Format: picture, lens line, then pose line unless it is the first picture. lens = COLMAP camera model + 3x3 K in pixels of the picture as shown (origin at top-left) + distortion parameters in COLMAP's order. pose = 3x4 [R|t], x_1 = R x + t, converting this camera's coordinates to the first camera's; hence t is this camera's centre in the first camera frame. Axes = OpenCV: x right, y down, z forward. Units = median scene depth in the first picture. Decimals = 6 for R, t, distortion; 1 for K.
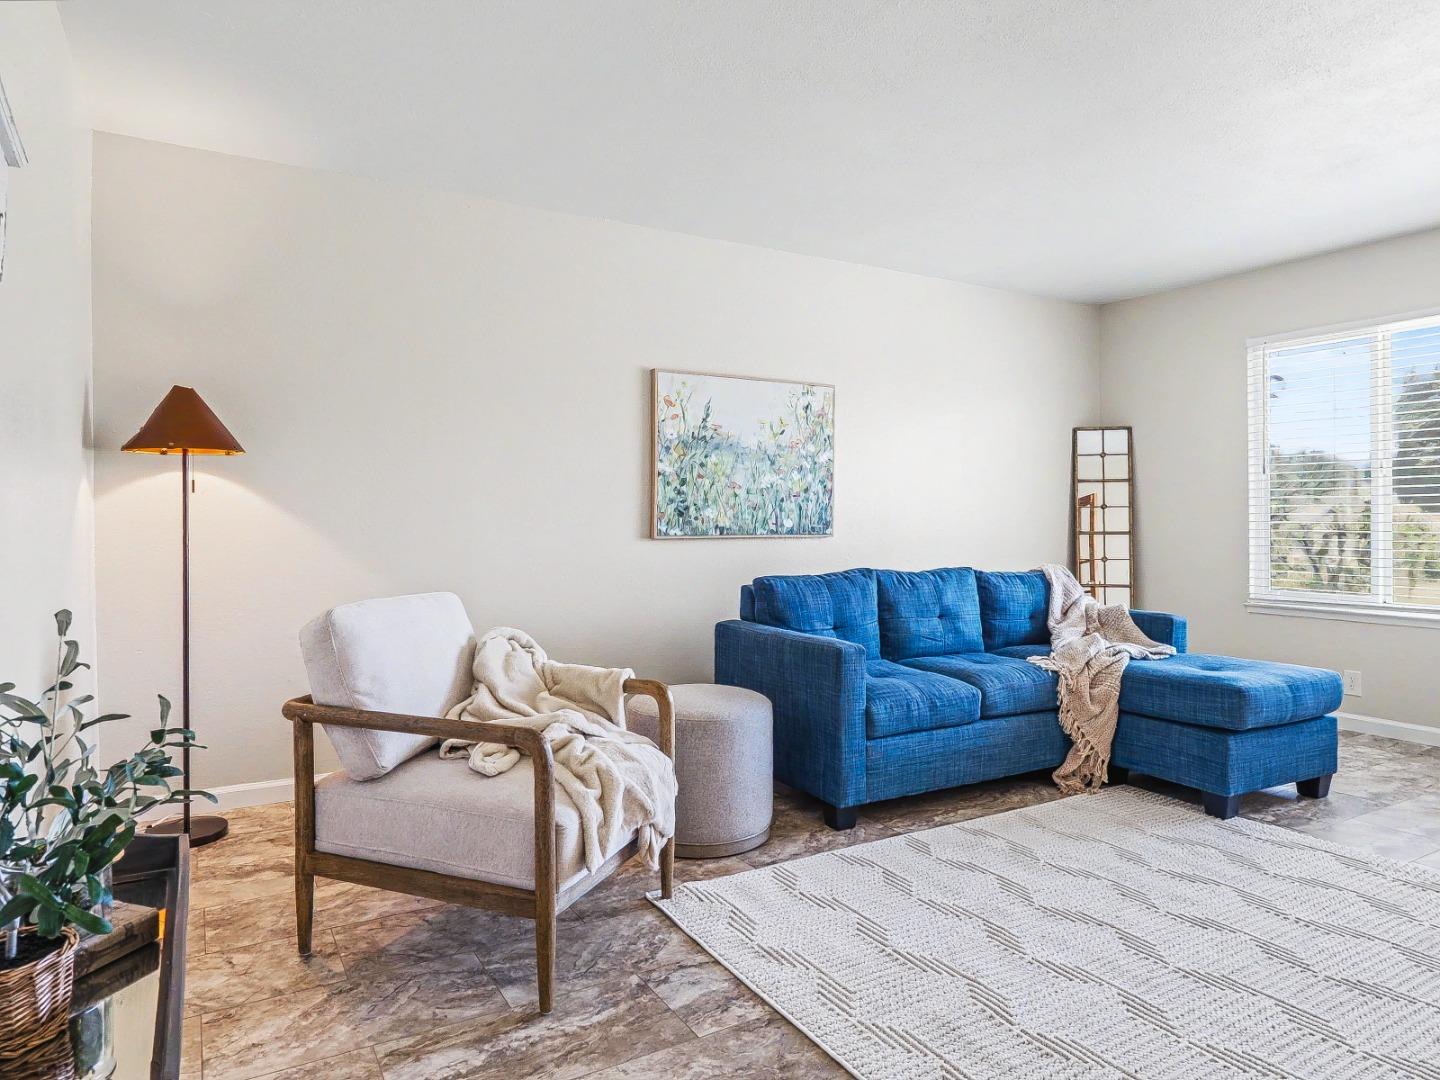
lens RADIAL K [[886.7, 0, 693.8], [0, 886.7, 518.6], [0, 0, 1]] dist [-0.007501, -0.003056]
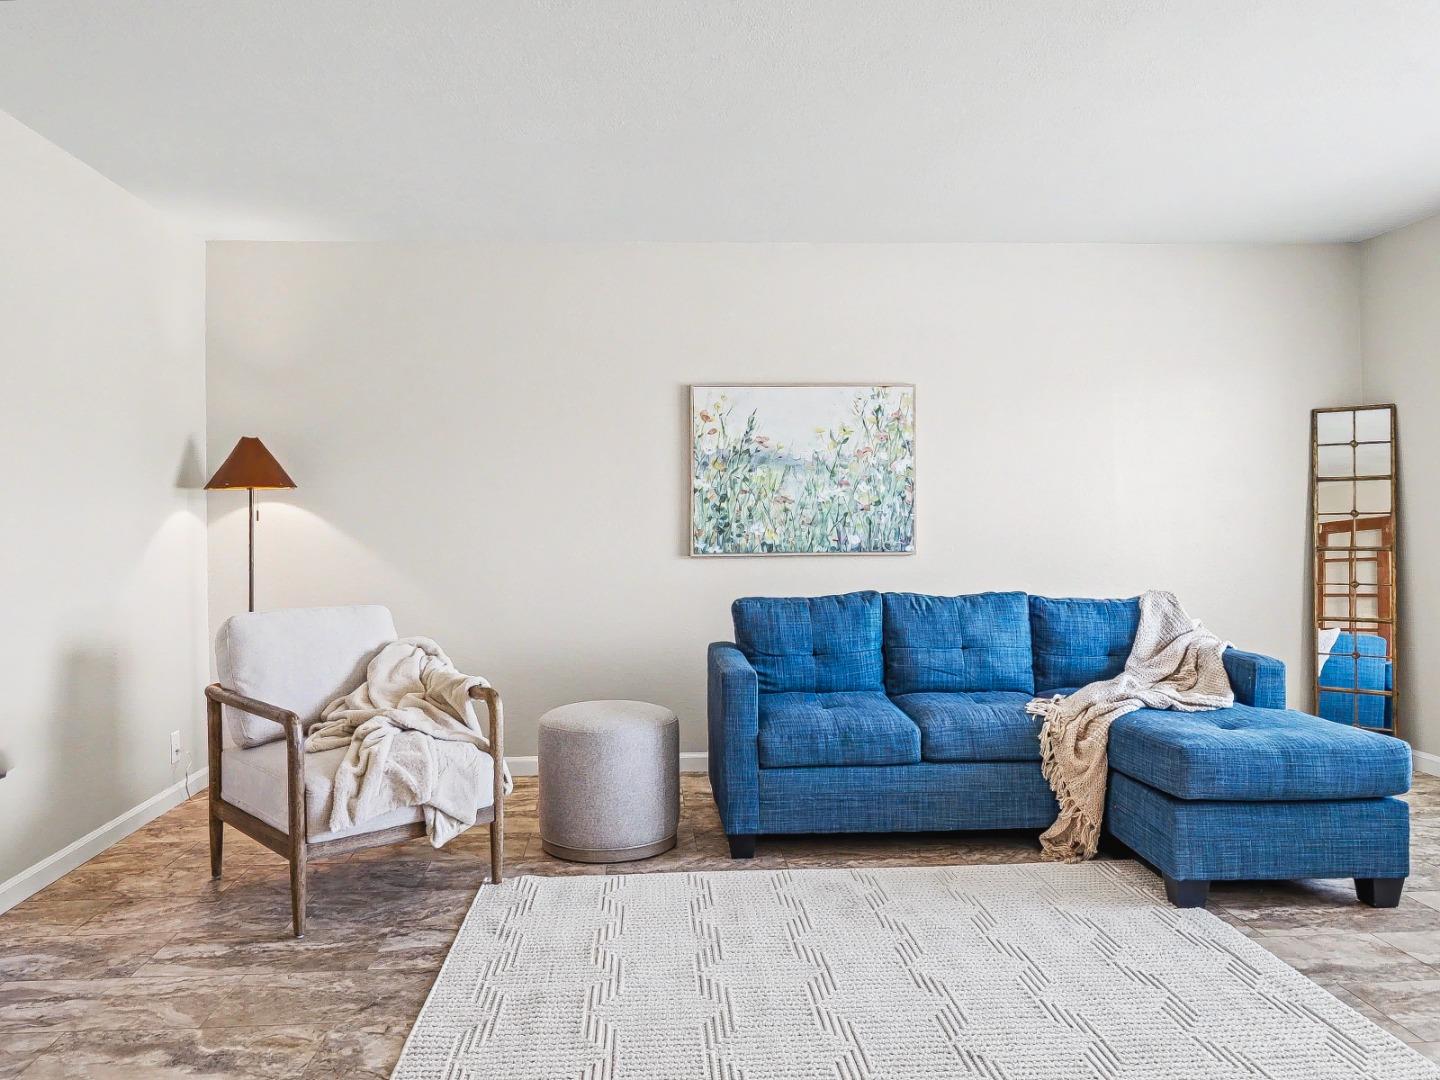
lens RADIAL K [[1081.2, 0, 713.0], [0, 1081.2, 505.9], [0, 0, 1]] dist [0.001852, -0.014627]
pose [[0.899092, -0.015285, -0.437493, 0.596498], [0.009746, 0.999841, -0.014903, -0.018468], [0.437651, 0.009136, 0.899098, -0.081490]]
